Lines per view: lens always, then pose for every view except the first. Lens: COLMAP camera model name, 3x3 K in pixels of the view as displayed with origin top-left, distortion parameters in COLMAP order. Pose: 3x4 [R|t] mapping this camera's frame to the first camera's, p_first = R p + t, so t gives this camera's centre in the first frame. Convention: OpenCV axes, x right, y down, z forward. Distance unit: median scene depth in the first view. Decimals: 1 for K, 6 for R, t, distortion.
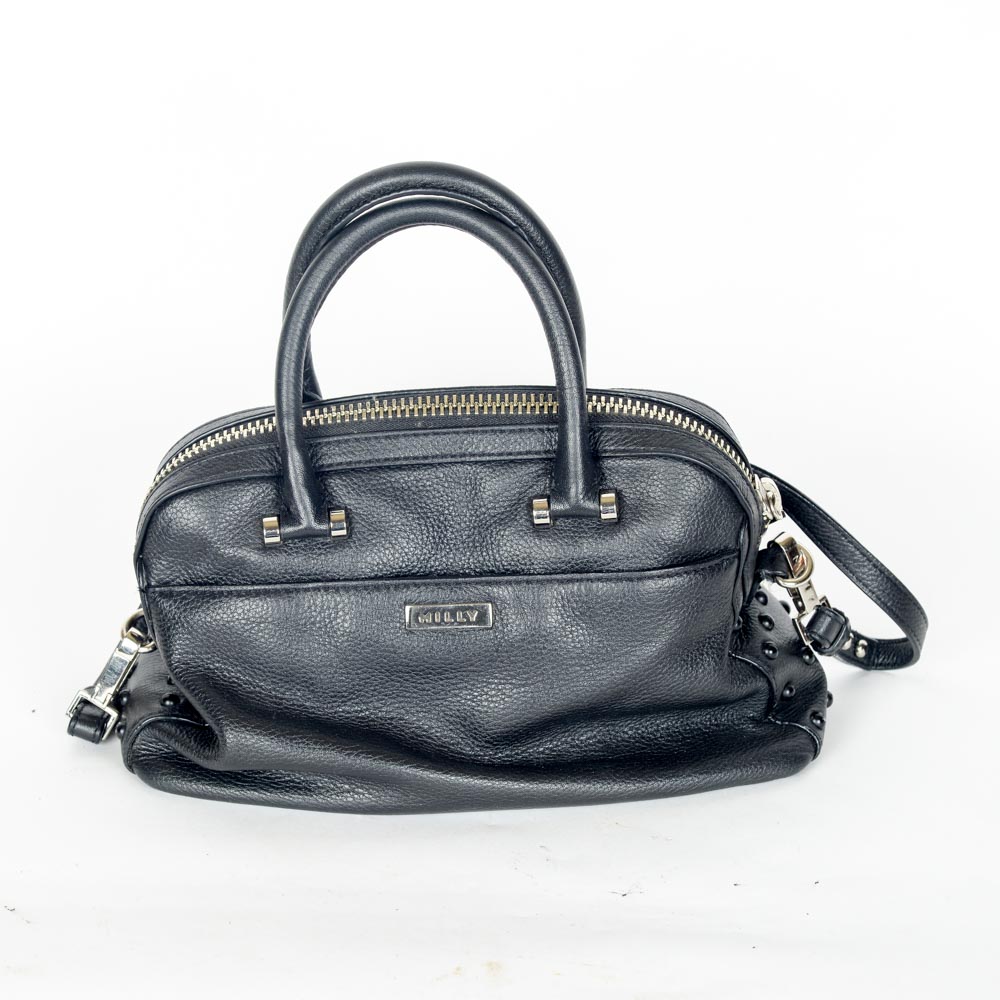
lens RADIAL K [[2468.6, 0, 451.6], [0, 2468.6, 498.6], [0, 0, 1]] dist [0.019587, 0.048676]
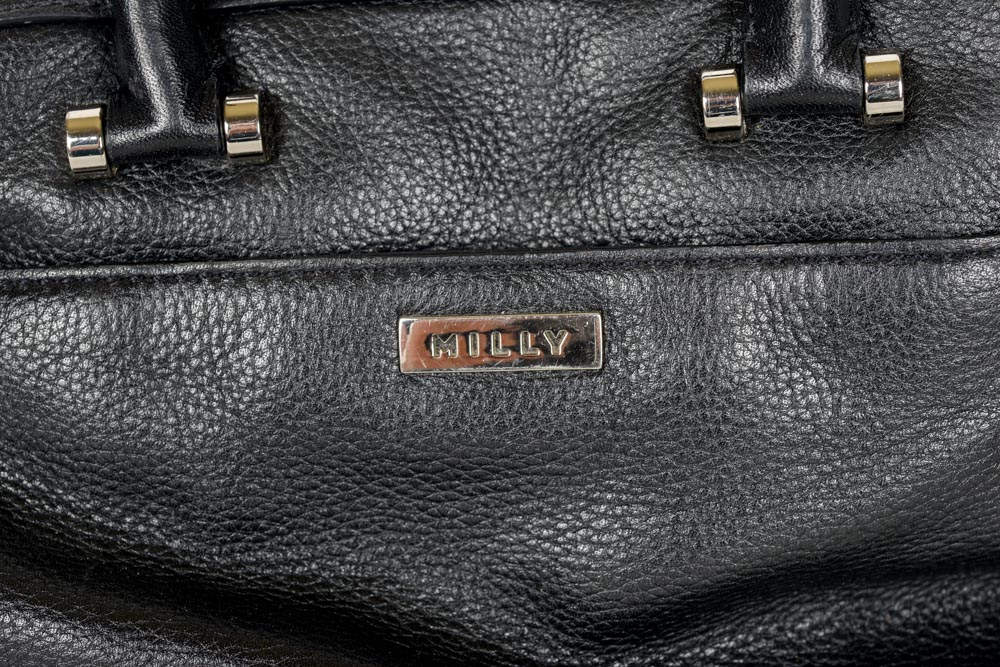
lens RADIAL K [[1931.0, 0, 500.0], [0, 1931.0, 333.5], [0, 0, 1]] dist [0.009709, 0.257478]
pose [[0.999612, 0.008555, -0.026492, 0.007552], [-0.008609, 0.999961, -0.001921, 0.046361], [0.026474, 0.002148, 0.999647, 0.664549]]
